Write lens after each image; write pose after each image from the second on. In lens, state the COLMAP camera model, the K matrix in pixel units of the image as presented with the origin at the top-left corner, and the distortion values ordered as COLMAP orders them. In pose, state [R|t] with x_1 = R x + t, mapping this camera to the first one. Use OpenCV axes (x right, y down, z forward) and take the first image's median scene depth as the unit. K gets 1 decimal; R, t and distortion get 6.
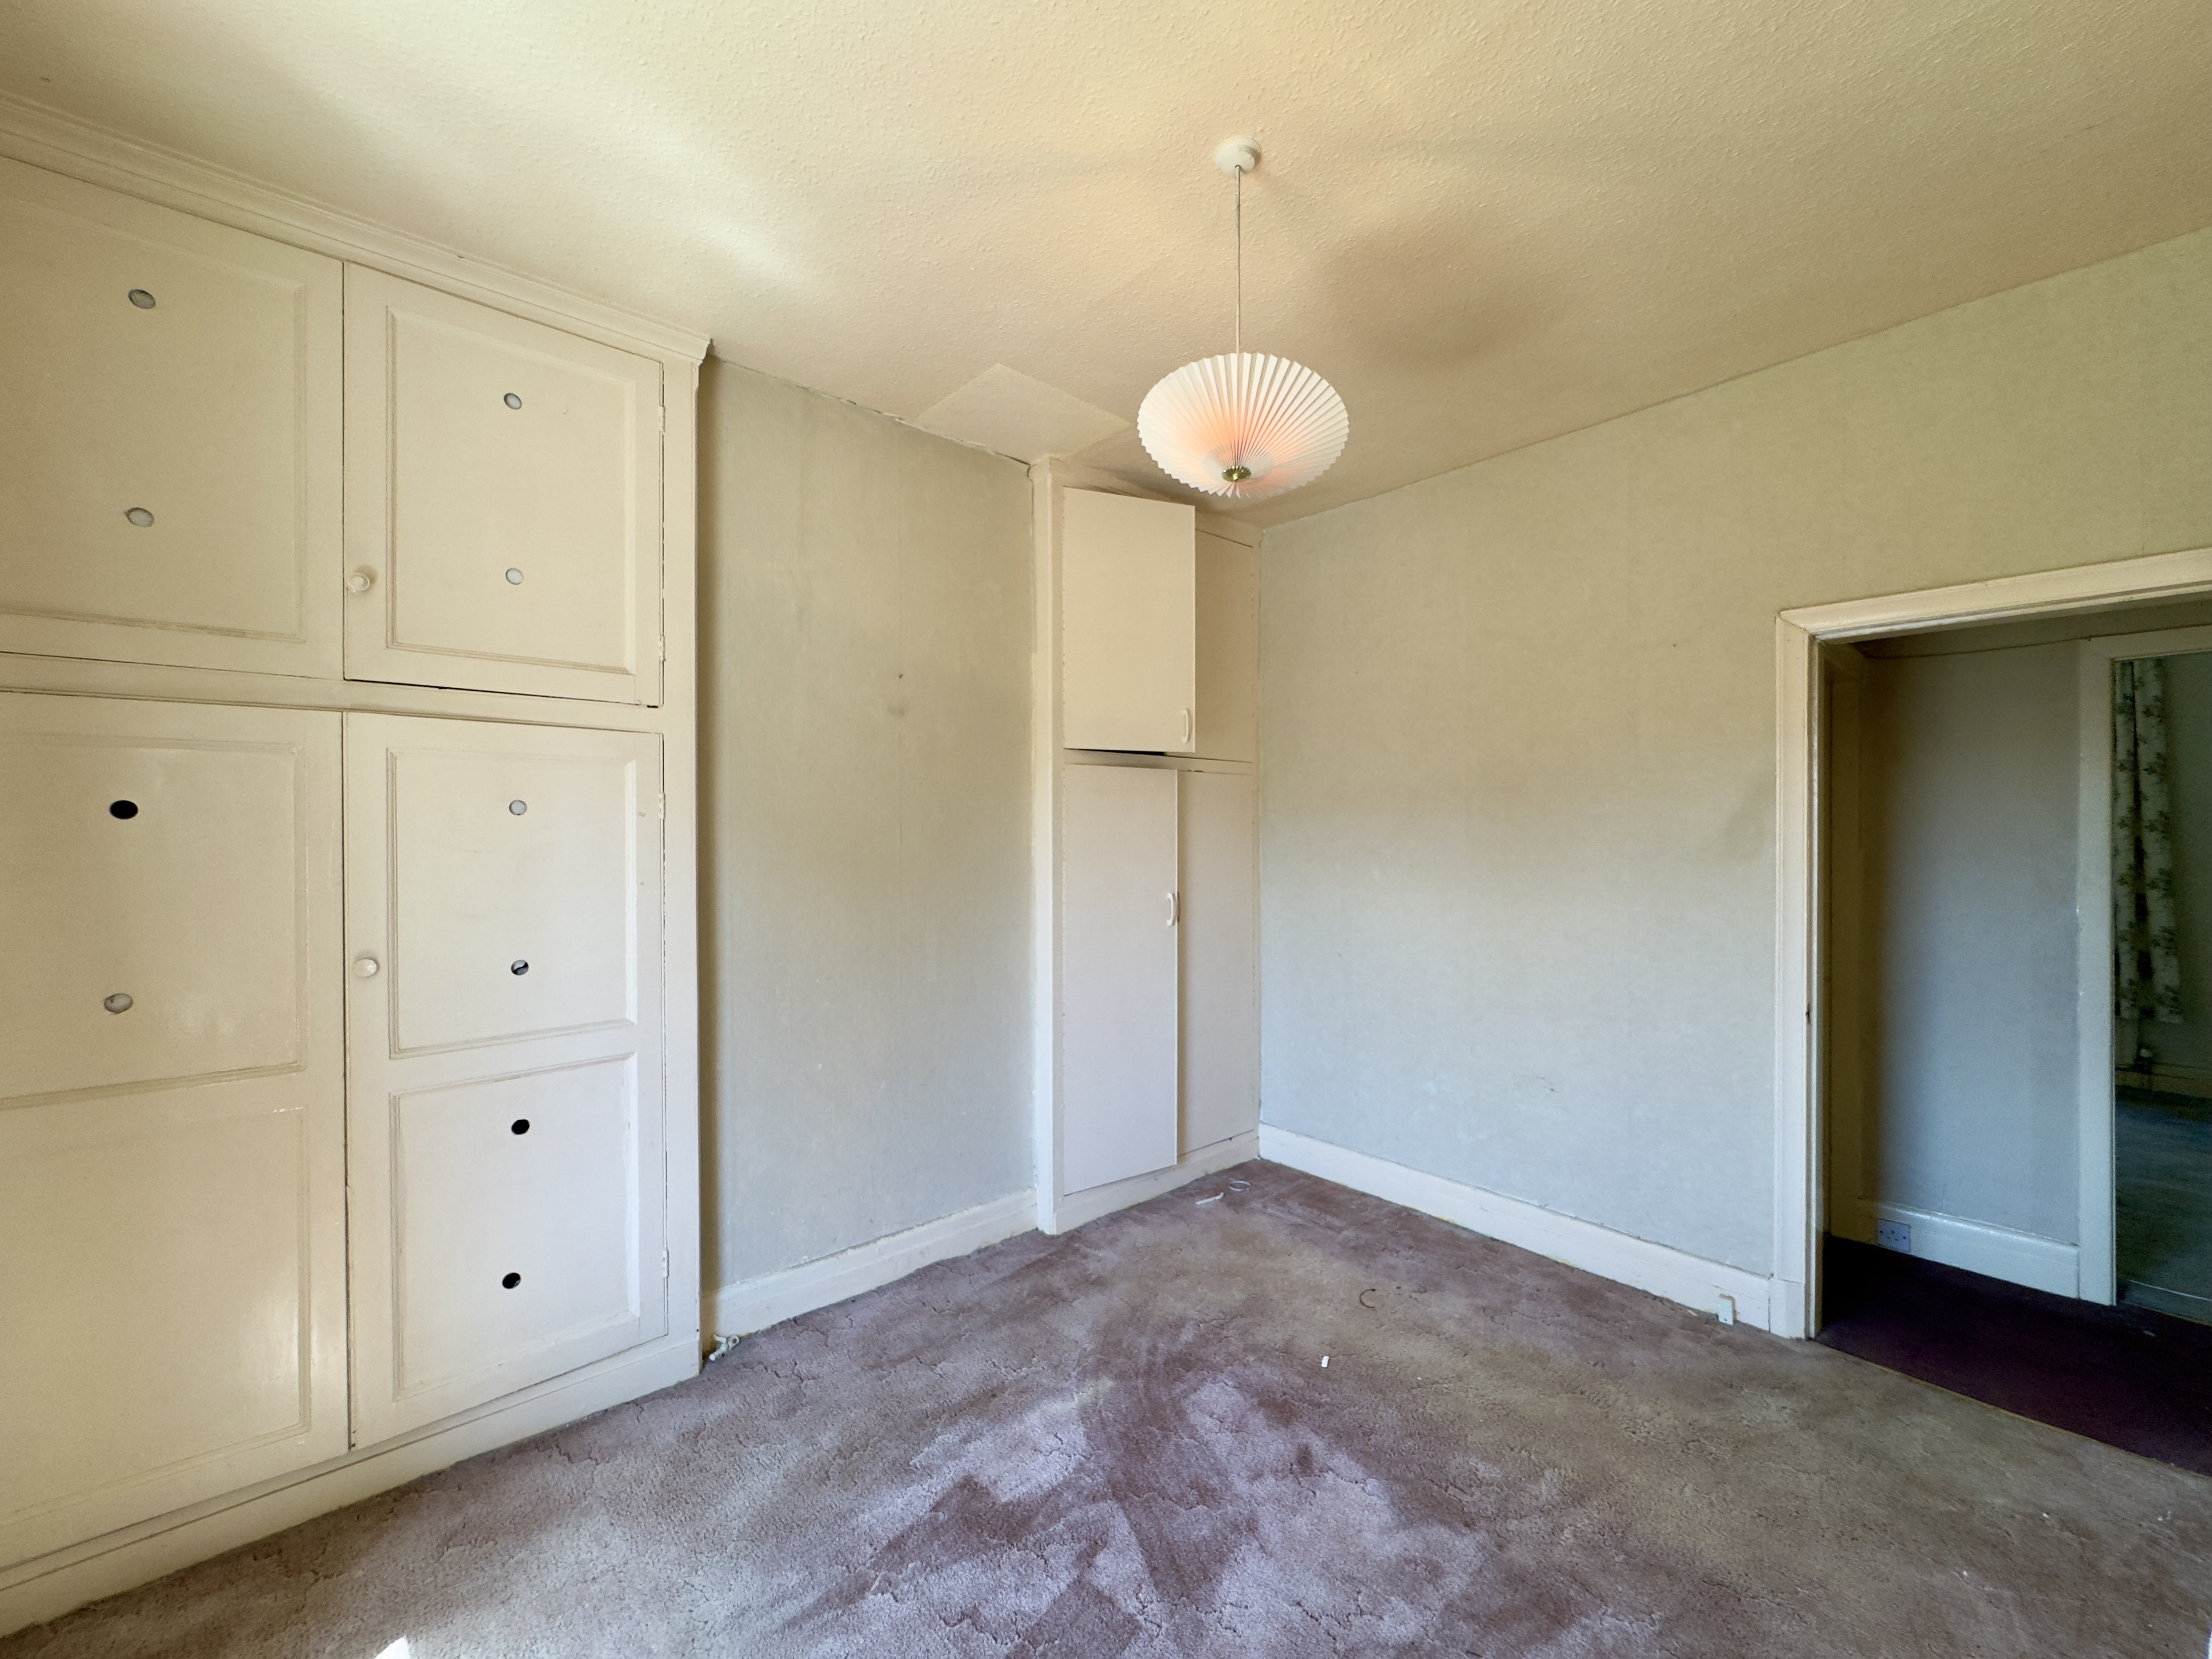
lens RADIAL K [[885.1, 0, 1105.1], [0, 885.1, 830.4], [0, 0, 1]] dist [-0.001883, 0.000484]
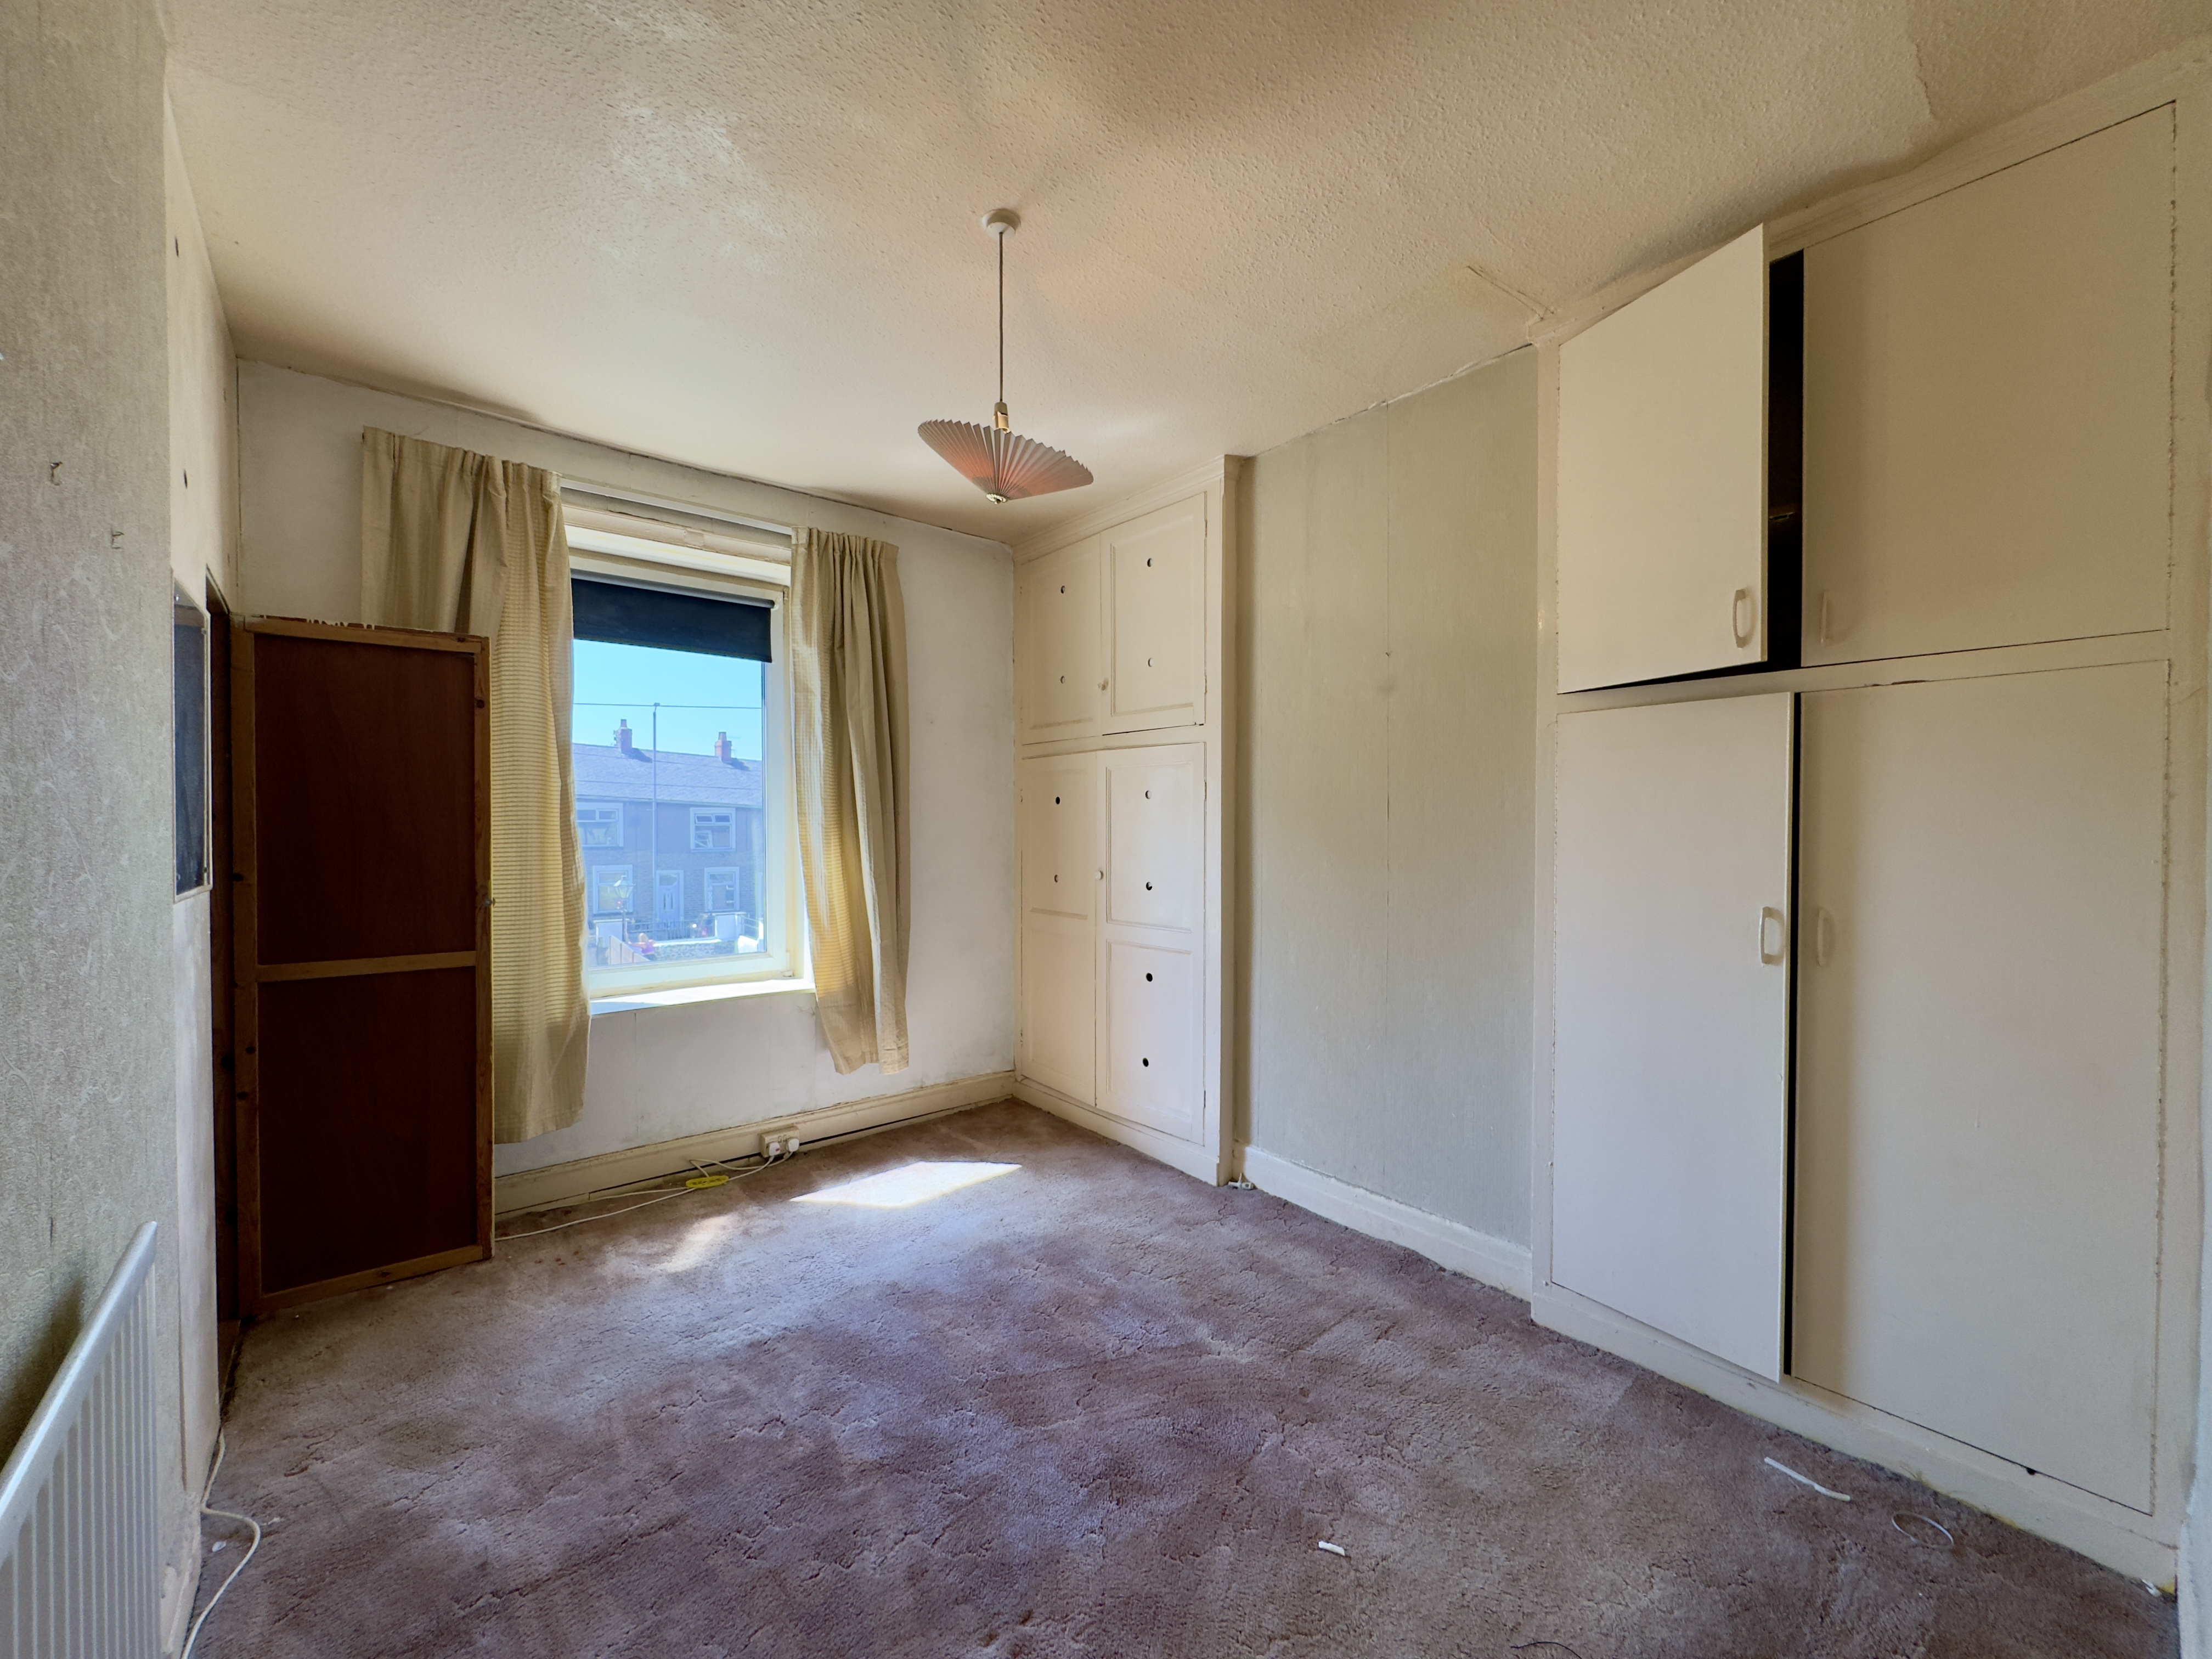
lens RADIAL K [[885.1, 0, 1104.2], [0, 885.1, 826.2], [0, 0, 1]] dist [-0.001883, 0.000484]
pose [[-0.025442, 0.007755, -0.999646, 1.090135], [-0.001342, 0.999969, 0.007791, 0.023058], [0.999675, 0.001539, -0.025430, 0.956901]]
